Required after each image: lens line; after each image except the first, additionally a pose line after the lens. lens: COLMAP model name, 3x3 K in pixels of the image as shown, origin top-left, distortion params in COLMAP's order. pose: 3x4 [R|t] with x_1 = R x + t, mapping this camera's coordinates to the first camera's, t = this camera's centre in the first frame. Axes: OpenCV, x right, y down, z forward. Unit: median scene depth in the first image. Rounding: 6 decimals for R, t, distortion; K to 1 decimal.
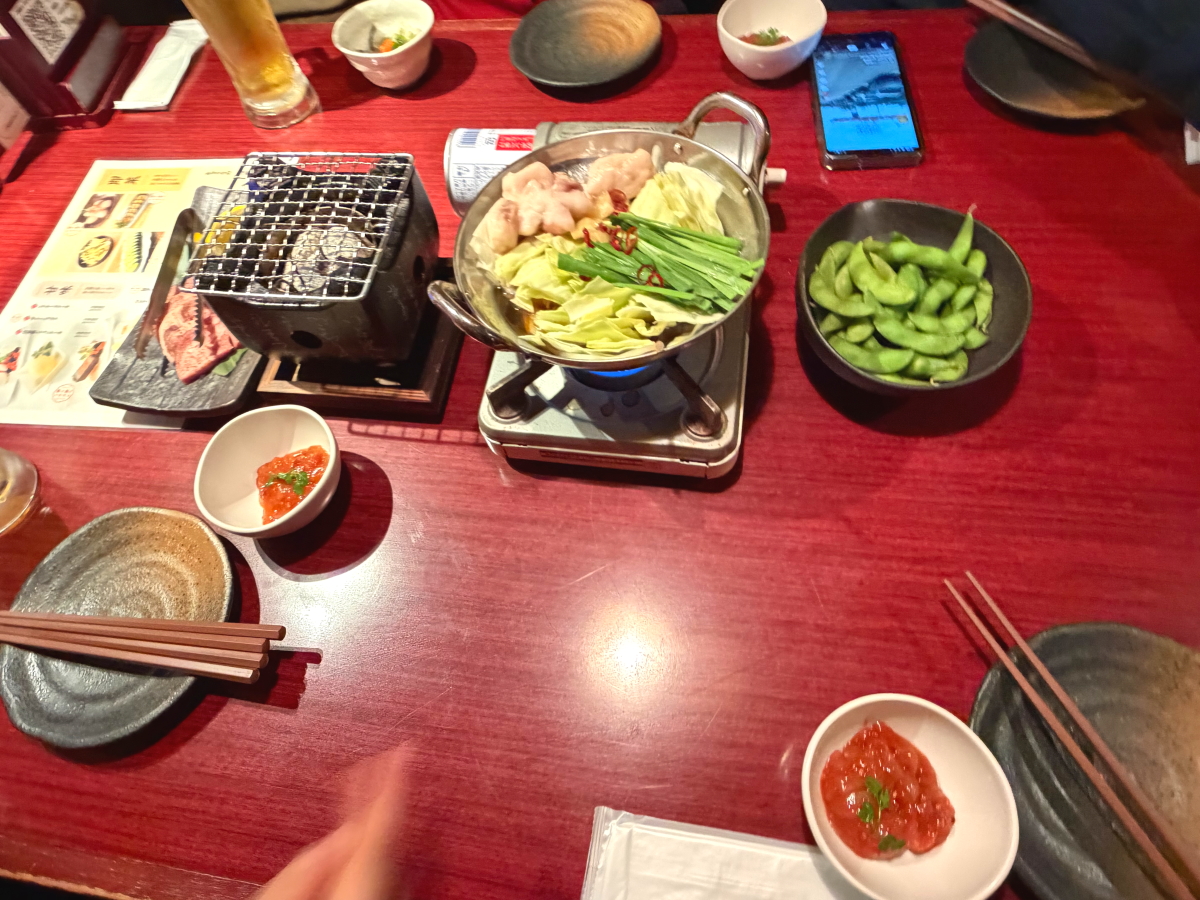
lens RADIAL K [[693.2, 0, 581.1], [0, 693.2, 453.5], [0, 0, 1]] dist [0.005836, -0.000779]
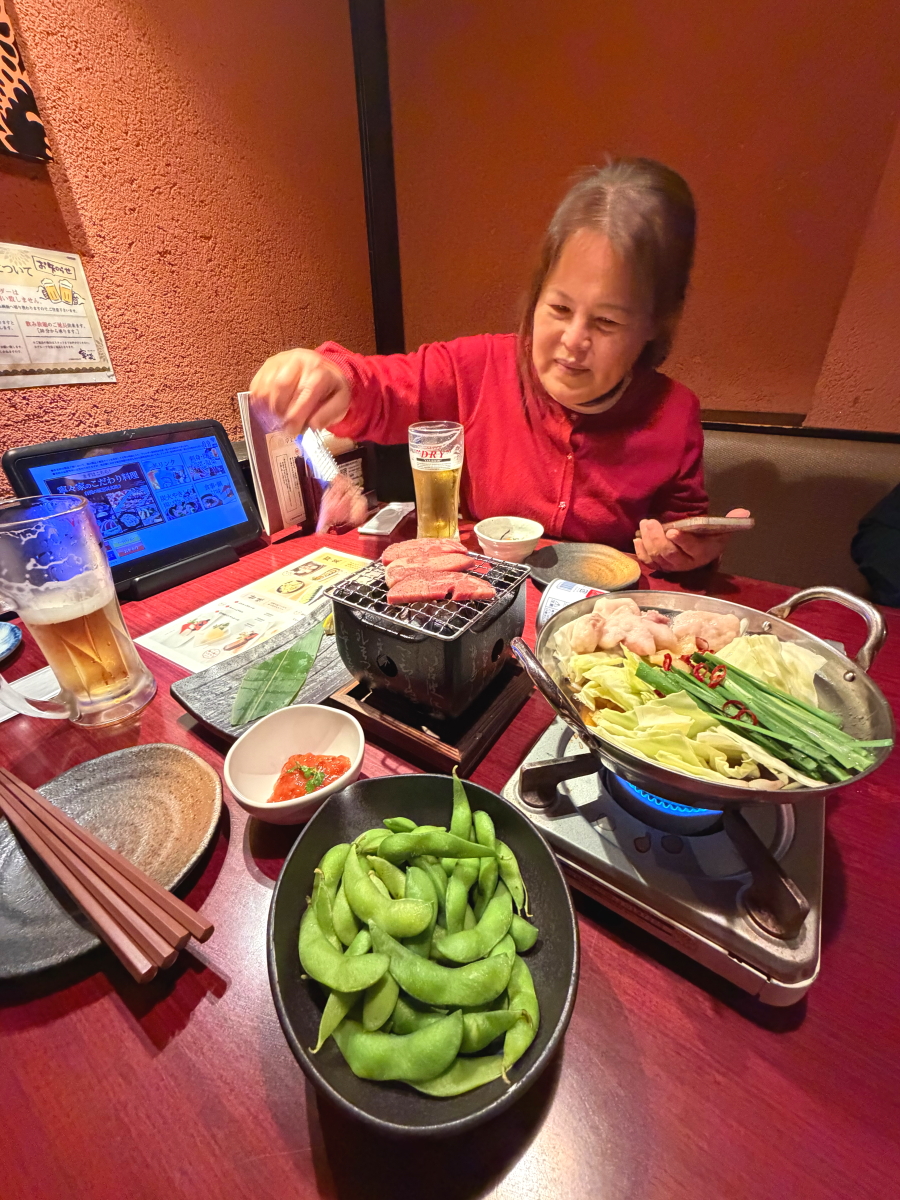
lens RADIAL K [[475.2, 0, 451.6], [0, 475.2, 599.6], [0, 0, 1]] dist [0.000615, 0.000306]
pose [[0.902071, 0.286285, -0.322970, -0.074610], [-0.411321, 0.796896, -0.442460, 0.055289], [0.130704, 0.531975, 0.836612, 0.295552]]
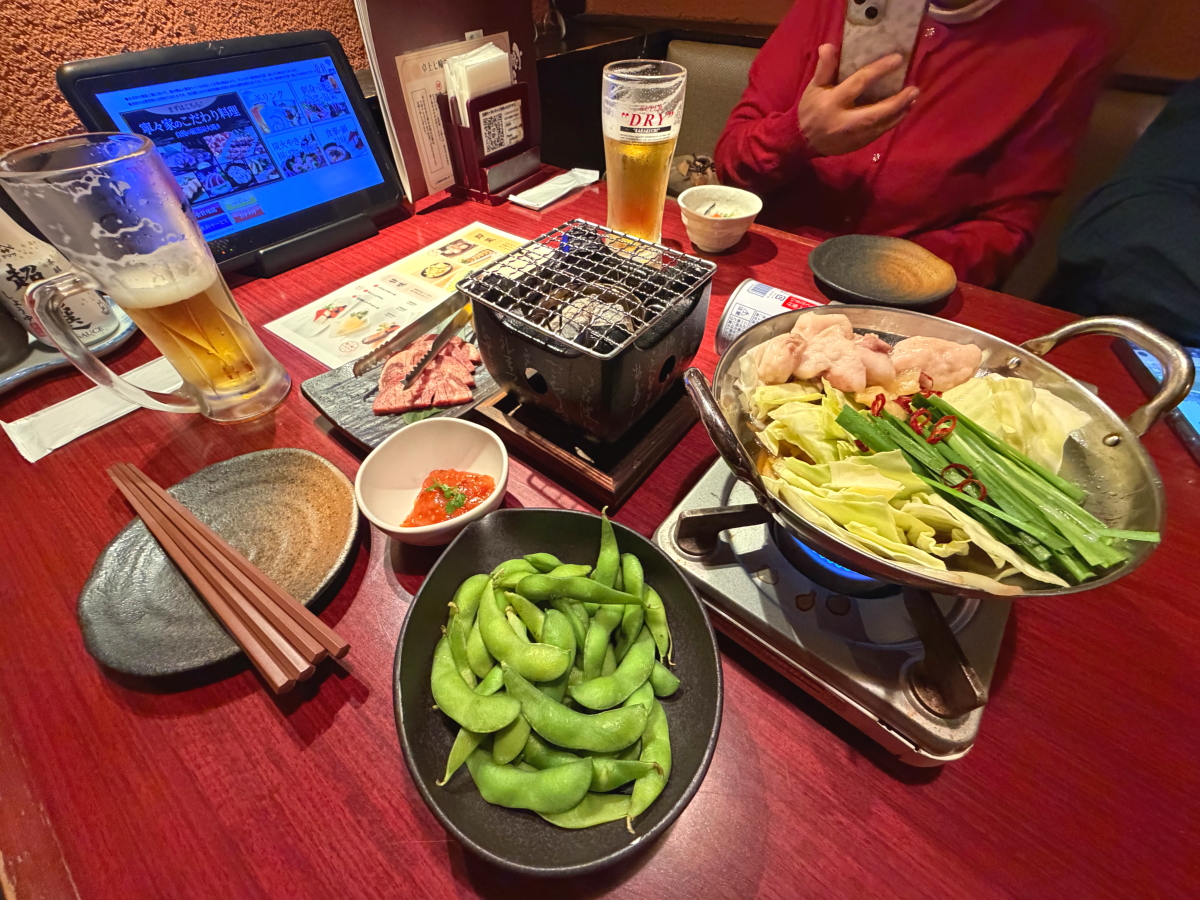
lens RADIAL K [[475.2, 0, 598.5], [0, 475.2, 450.8], [0, 0, 1]] dist [0.000615, 0.000306]
pose [[0.867187, 0.434346, -0.243577, -0.111100], [-0.474661, 0.868882, -0.140506, -0.025232], [0.150612, 0.237461, 0.959650, 0.392489]]
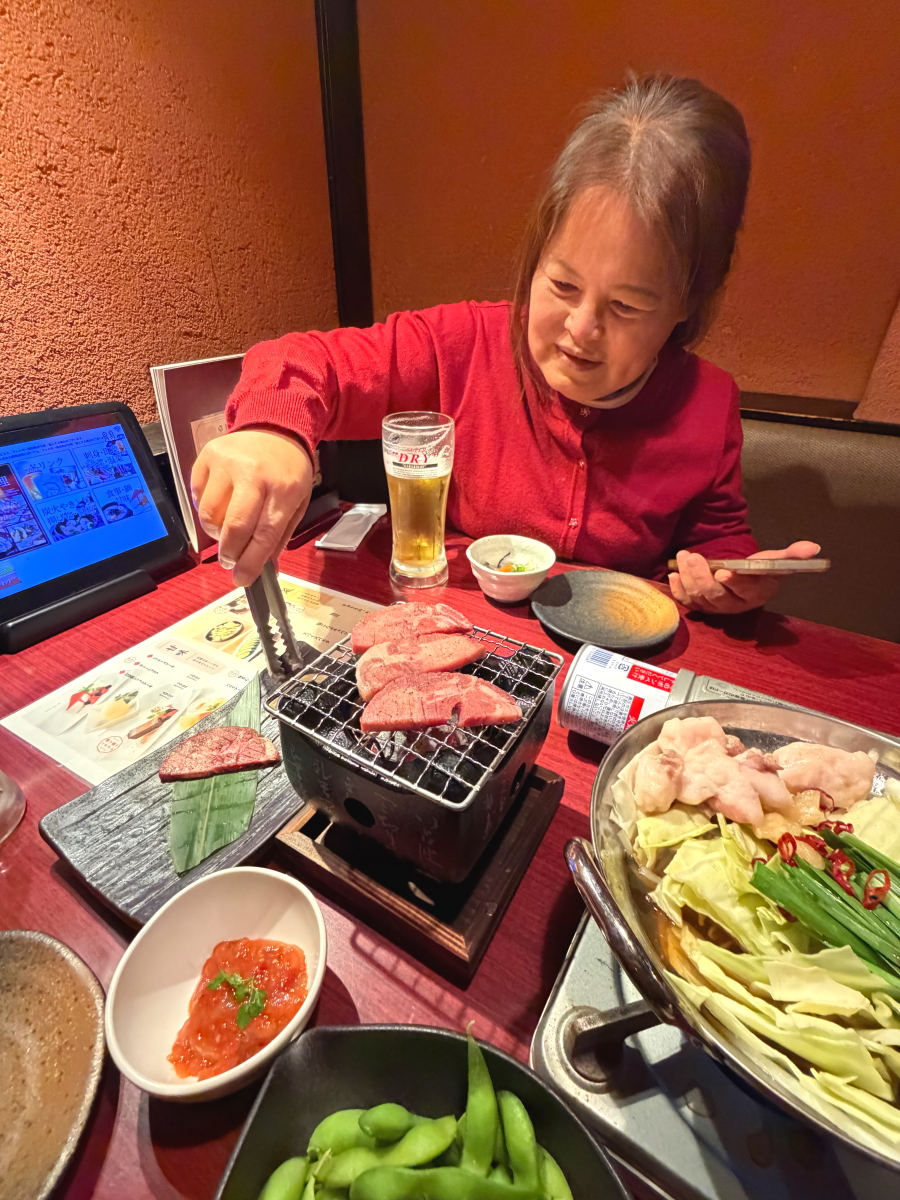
lens RADIAL K [[535.1, 0, 451.6], [0, 535.1, 597.5], [0, 0, 1]] dist [-0.001046, 0.000372]
pose [[0.917185, 0.300733, -0.261405, -0.217596], [-0.390404, 0.809502, -0.438510, -0.139405], [0.079733, 0.504248, 0.859870, 0.366153]]
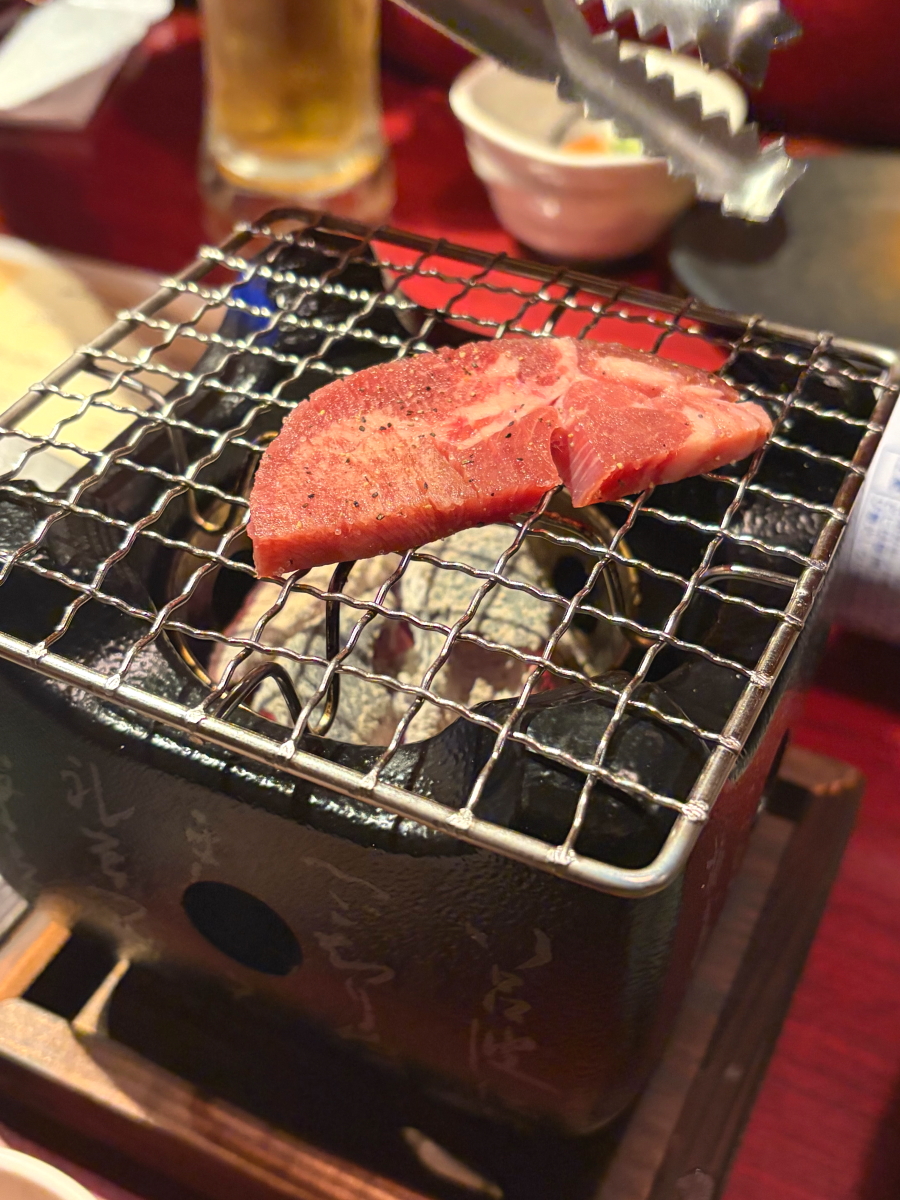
lens RADIAL K [[1437.2, 0, 444.8], [0, 1437.2, 605.5], [0, 0, 1]] dist [0.055708, 0.000000]
pose [[0.946566, 0.290212, -0.140674, -0.303619], [-0.320403, 0.895980, -0.307509, -0.137671], [0.036798, 0.336150, 0.941089, 0.539200]]
